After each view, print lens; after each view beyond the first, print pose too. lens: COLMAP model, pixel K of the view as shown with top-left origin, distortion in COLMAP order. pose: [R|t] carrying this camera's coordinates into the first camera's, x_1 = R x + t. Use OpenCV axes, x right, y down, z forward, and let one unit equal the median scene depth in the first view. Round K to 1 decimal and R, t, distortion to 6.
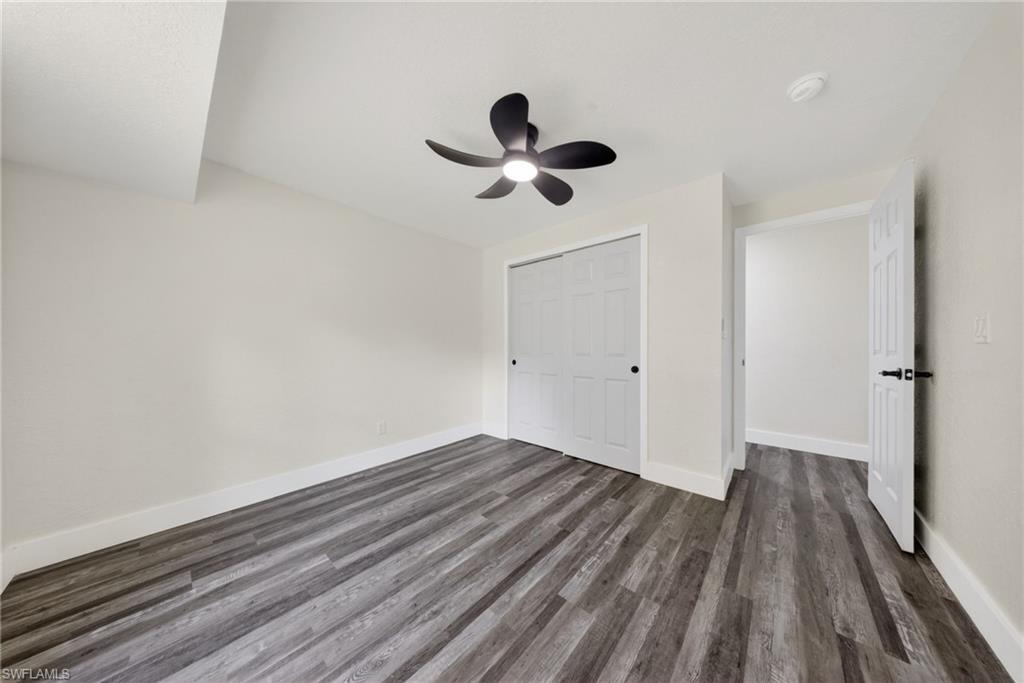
lens RADIAL K [[303.5, 0, 514.9], [0, 303.5, 344.7], [0, 0, 1]] dist [-0.005612, -0.000275]
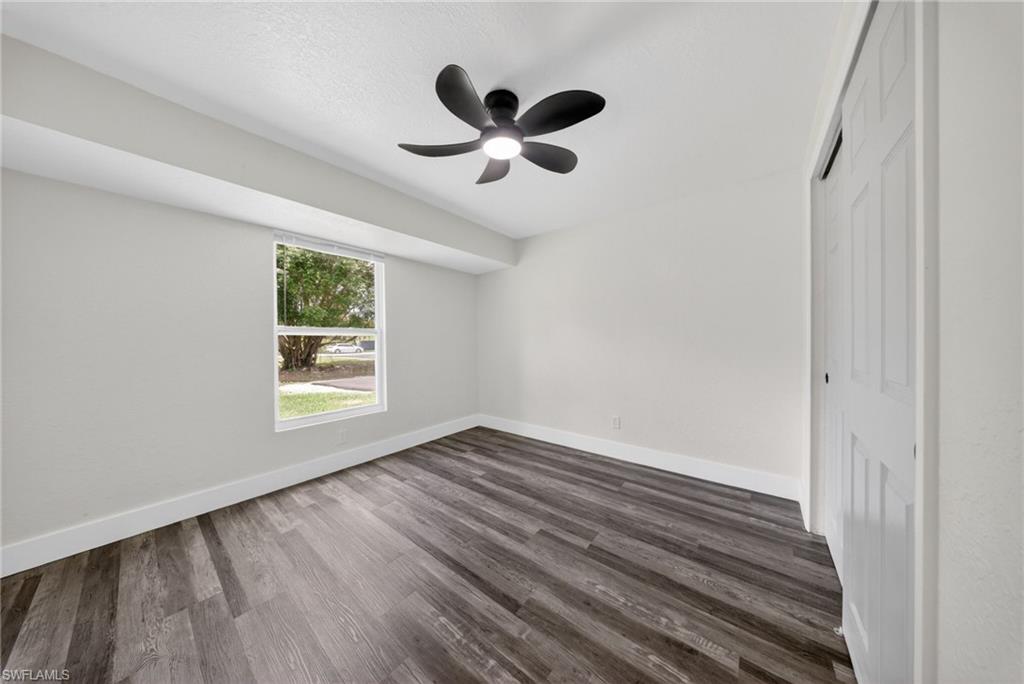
lens RADIAL K [[303.5, 0, 513.1], [0, 303.5, 335.7], [0, 0, 1]] dist [-0.005612, -0.000275]
pose [[0.050284, -0.003097, -0.998730, 0.746728], [0.005201, 0.999982, -0.002839, -0.018567], [0.998721, -0.005052, 0.050299, 0.813636]]
